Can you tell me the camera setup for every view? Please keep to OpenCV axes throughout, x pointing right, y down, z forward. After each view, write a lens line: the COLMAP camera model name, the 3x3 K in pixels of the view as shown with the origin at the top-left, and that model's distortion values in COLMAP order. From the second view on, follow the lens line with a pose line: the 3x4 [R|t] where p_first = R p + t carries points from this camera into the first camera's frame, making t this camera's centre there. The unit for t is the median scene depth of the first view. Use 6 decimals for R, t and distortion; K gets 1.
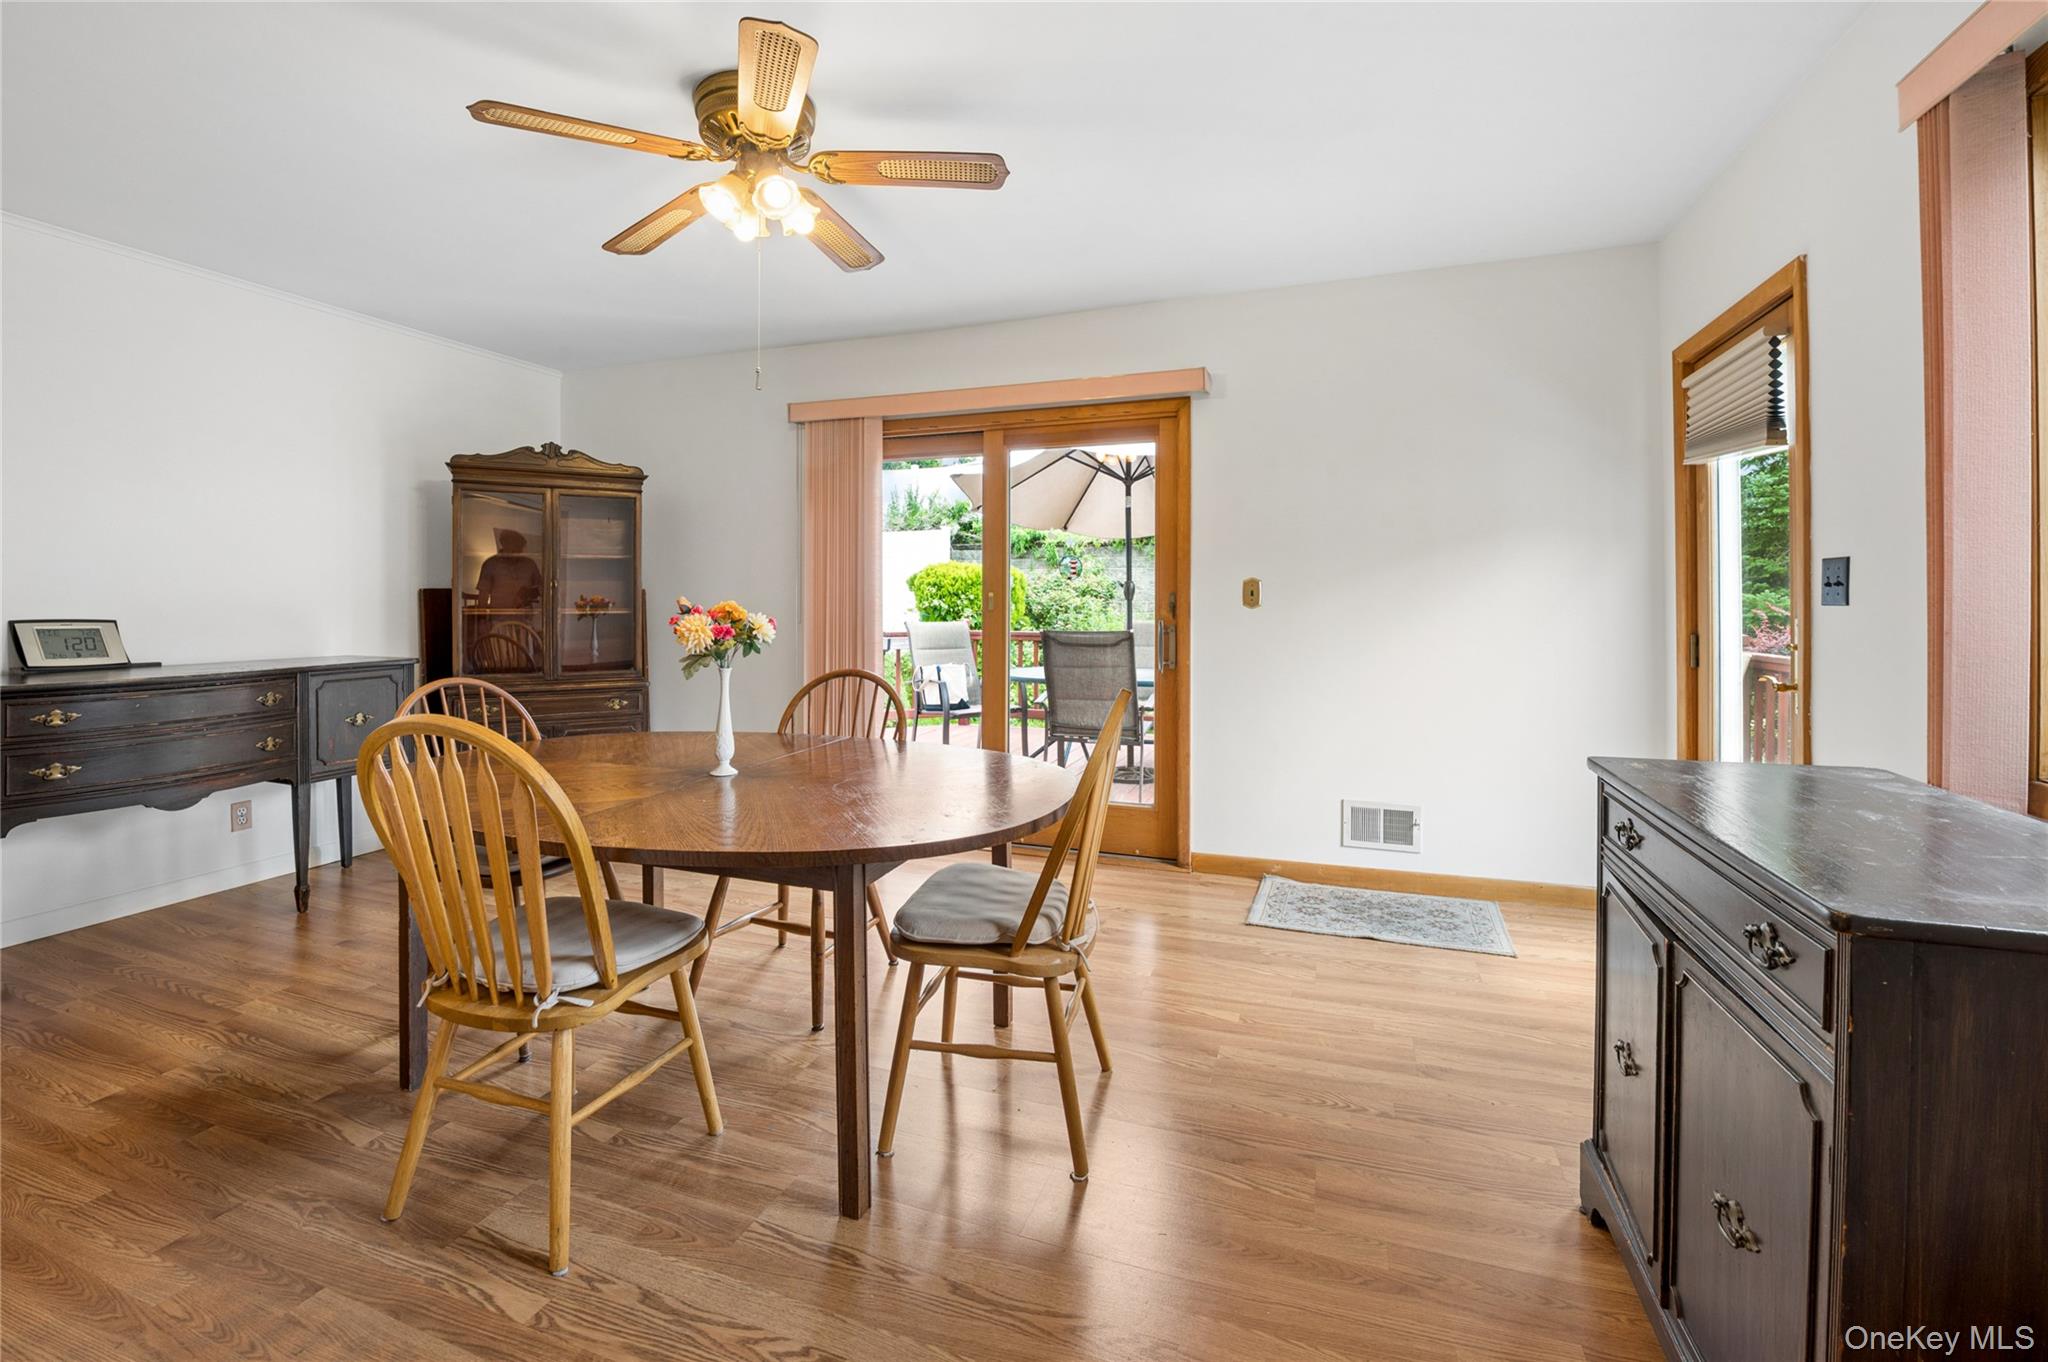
lens RADIAL K [[860.8, 0, 1032.9], [0, 860.8, 601.0], [0, 0, 1]] dist [-0.024942, 0.001897]
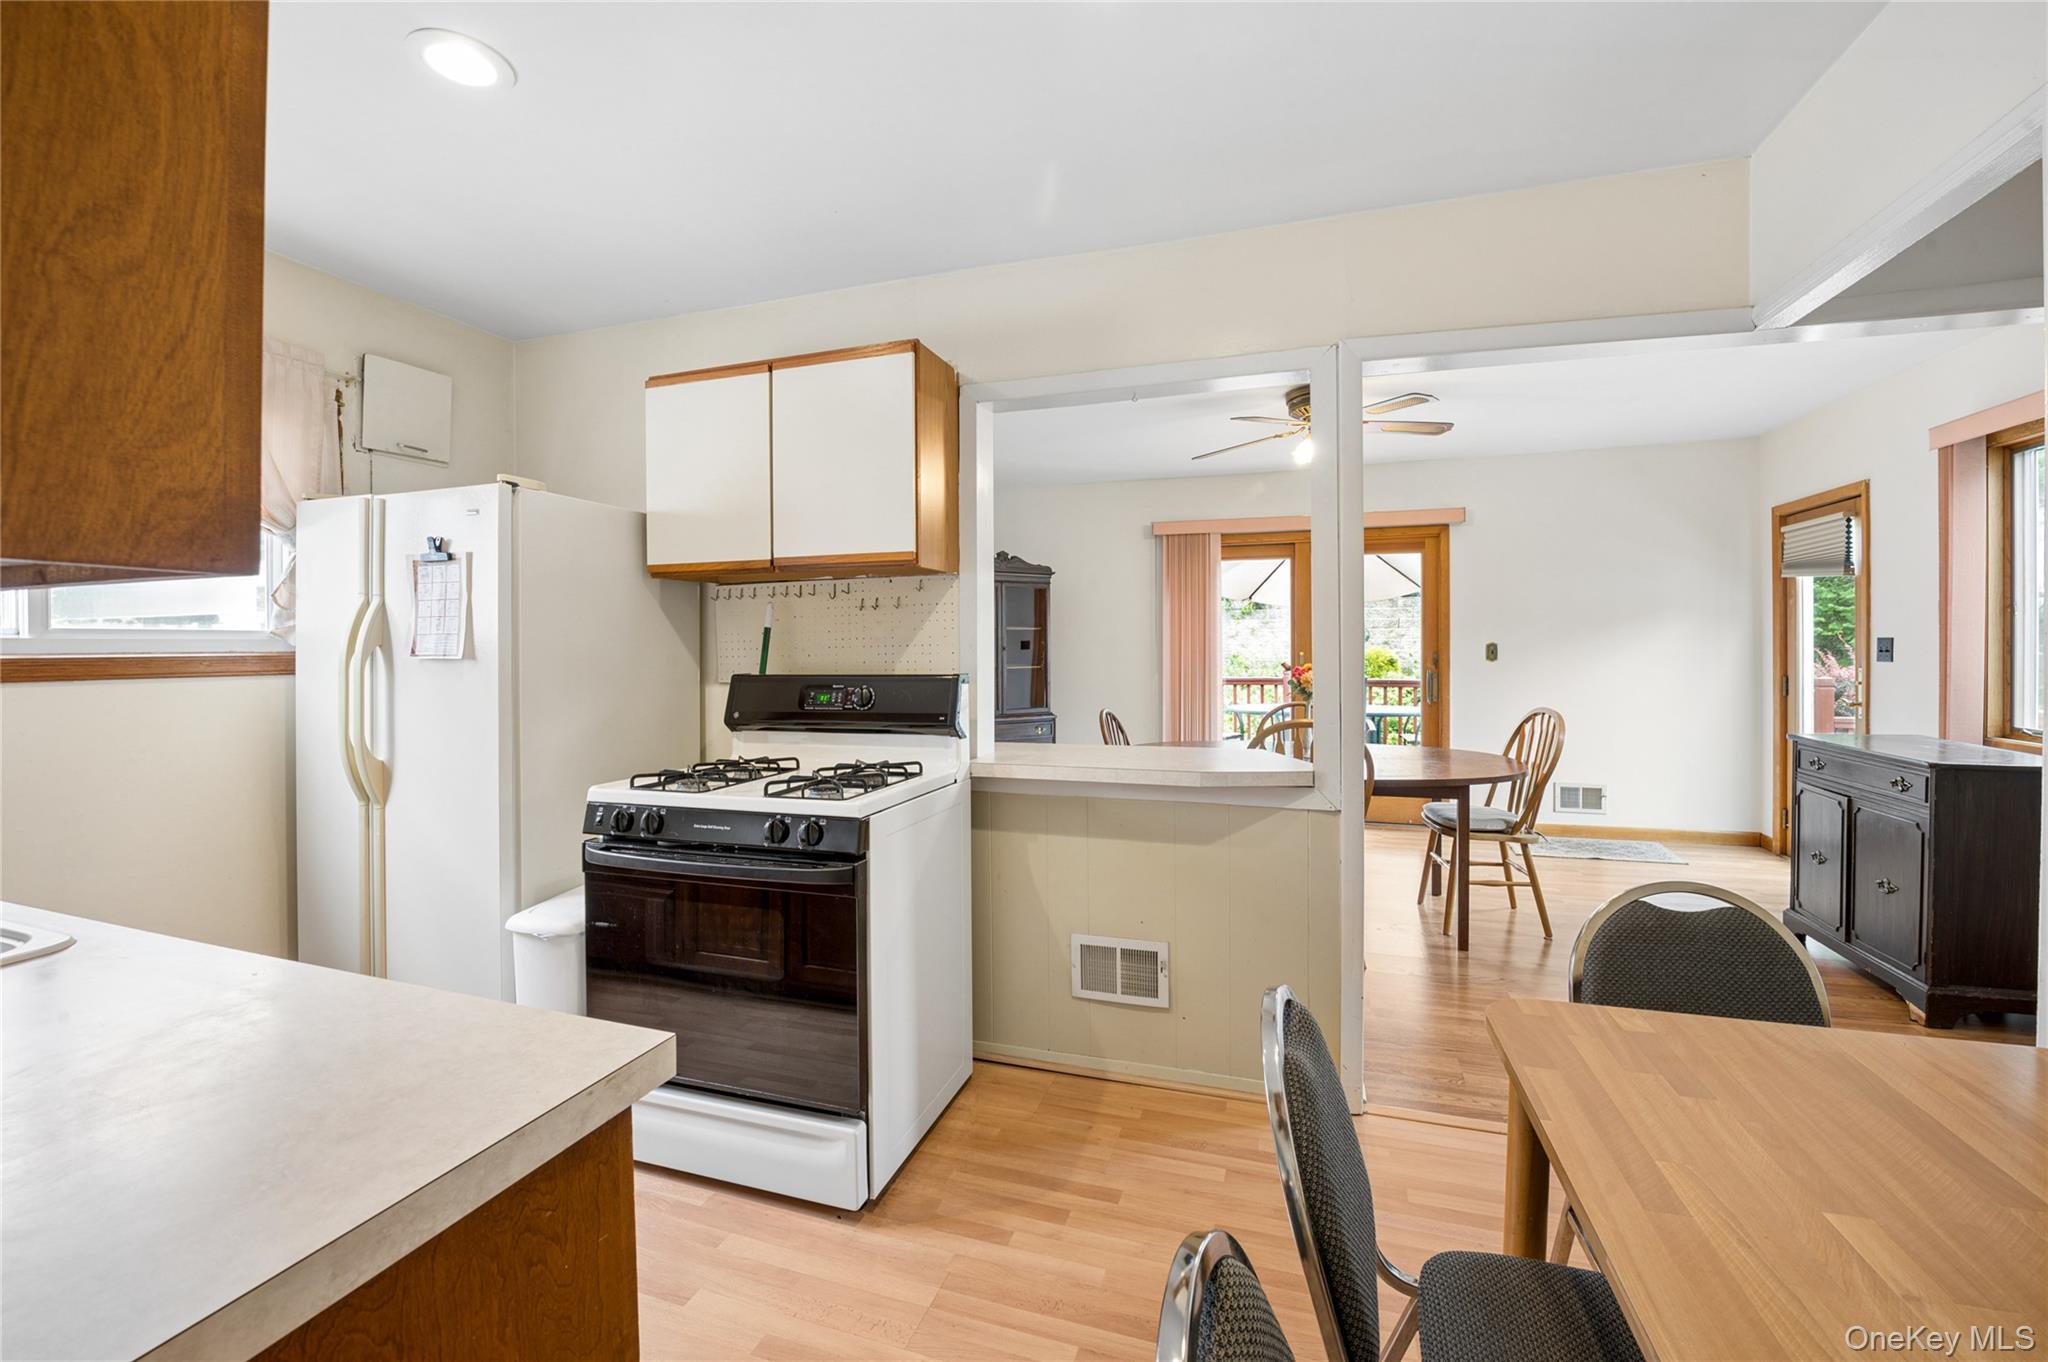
lens RADIAL K [[860.8, 0, 1016.7], [0, 860.8, 660.5], [0, 0, 1]] dist [-0.024942, 0.001897]
pose [[0.999506, -0.009581, 0.029928, -0.670707], [0.009074, 0.999814, 0.017017, -0.029058], [-0.030085, -0.016737, 0.999407, -0.533582]]
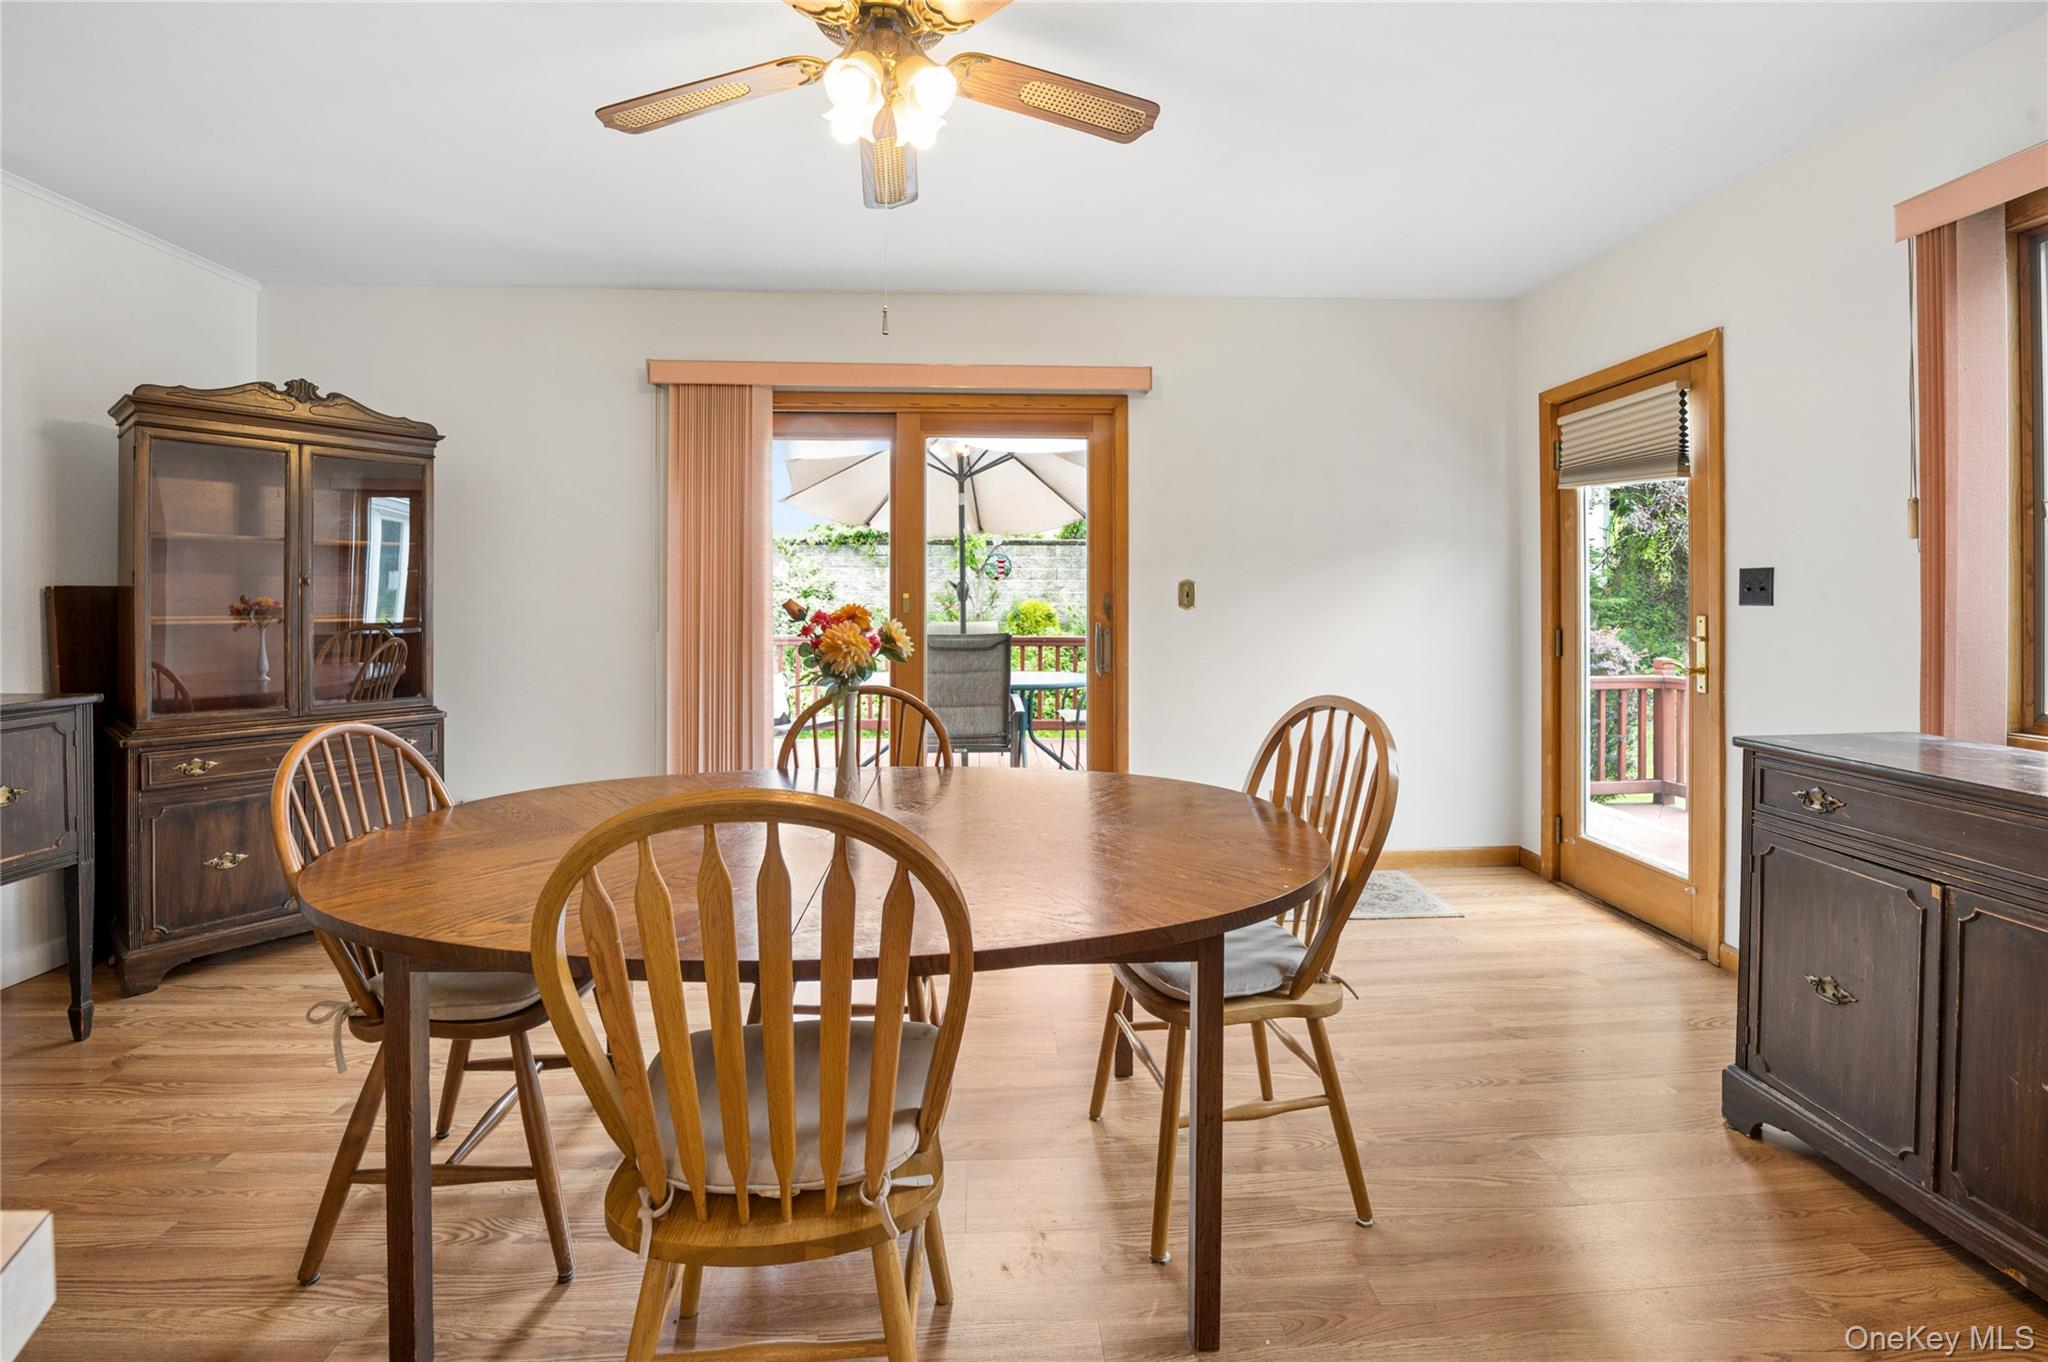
lens RADIAL K [[860.8, 0, 1014.1], [0, 860.8, 602.8], [0, 0, 1]] dist [-0.024942, 0.001897]
pose [[0.921341, -0.002644, 0.388747, -0.337172], [0.002080, 0.999996, 0.001872, -0.002011], [-0.388750, -0.000916, 0.921343, 0.150450]]
